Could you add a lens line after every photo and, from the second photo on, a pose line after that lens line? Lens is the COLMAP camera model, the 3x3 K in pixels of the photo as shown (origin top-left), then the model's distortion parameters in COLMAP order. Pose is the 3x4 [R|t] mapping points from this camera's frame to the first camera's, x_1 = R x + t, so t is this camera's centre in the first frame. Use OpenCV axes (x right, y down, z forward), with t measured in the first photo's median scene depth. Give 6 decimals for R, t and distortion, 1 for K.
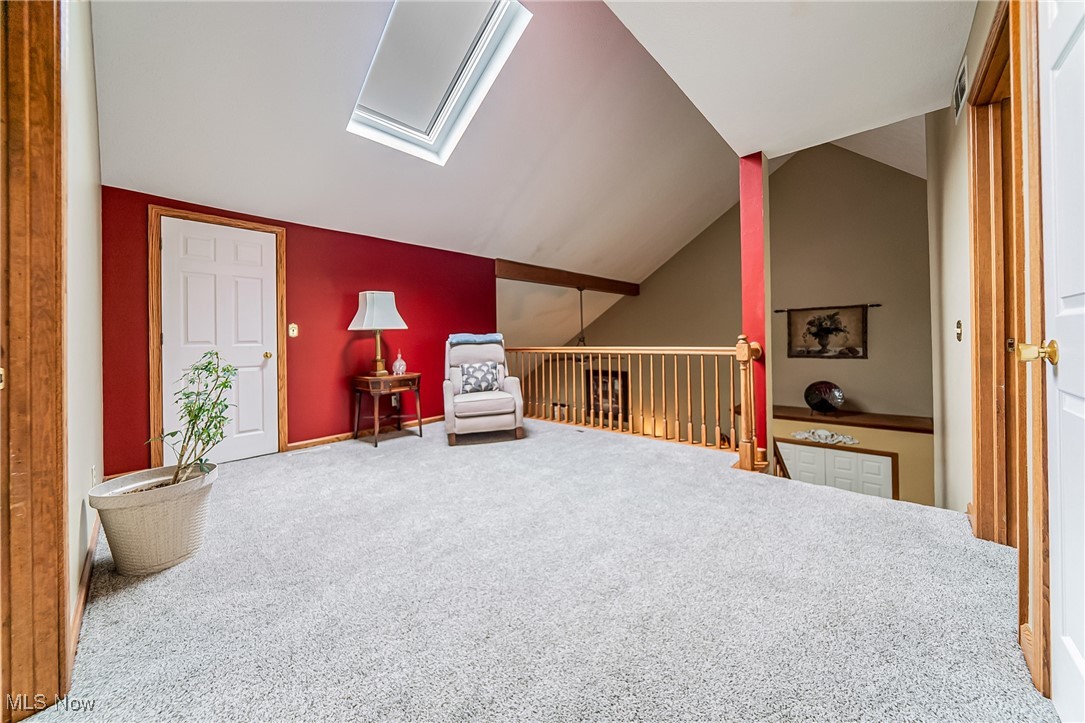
lens RADIAL K [[380.7, 0, 535.0], [0, 380.7, 353.5], [0, 0, 1]] dist [-0.007195, -0.000248]
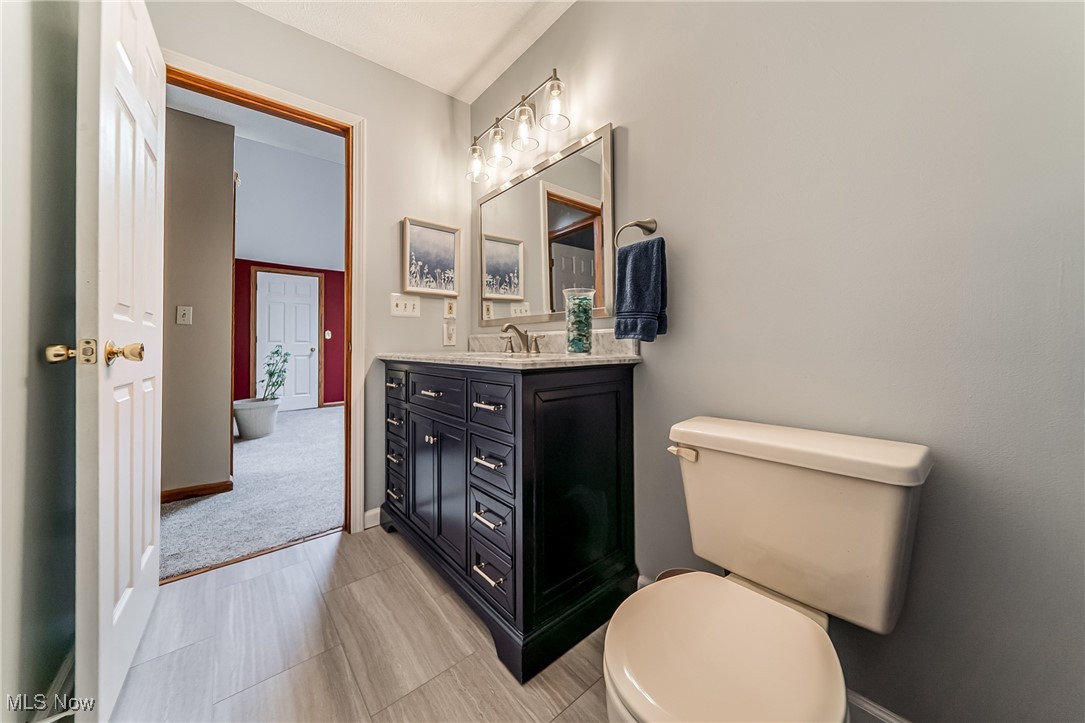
lens RADIAL K [[380.7, 0, 547.9], [0, 380.7, 356.9], [0, 0, 1]] dist [-0.007195, -0.000248]
pose [[0.993544, 0.010353, -0.112973, 0.706461], [-0.010677, 0.999940, -0.002263, 0.040221], [0.112942, 0.003455, 0.993596, -0.753378]]
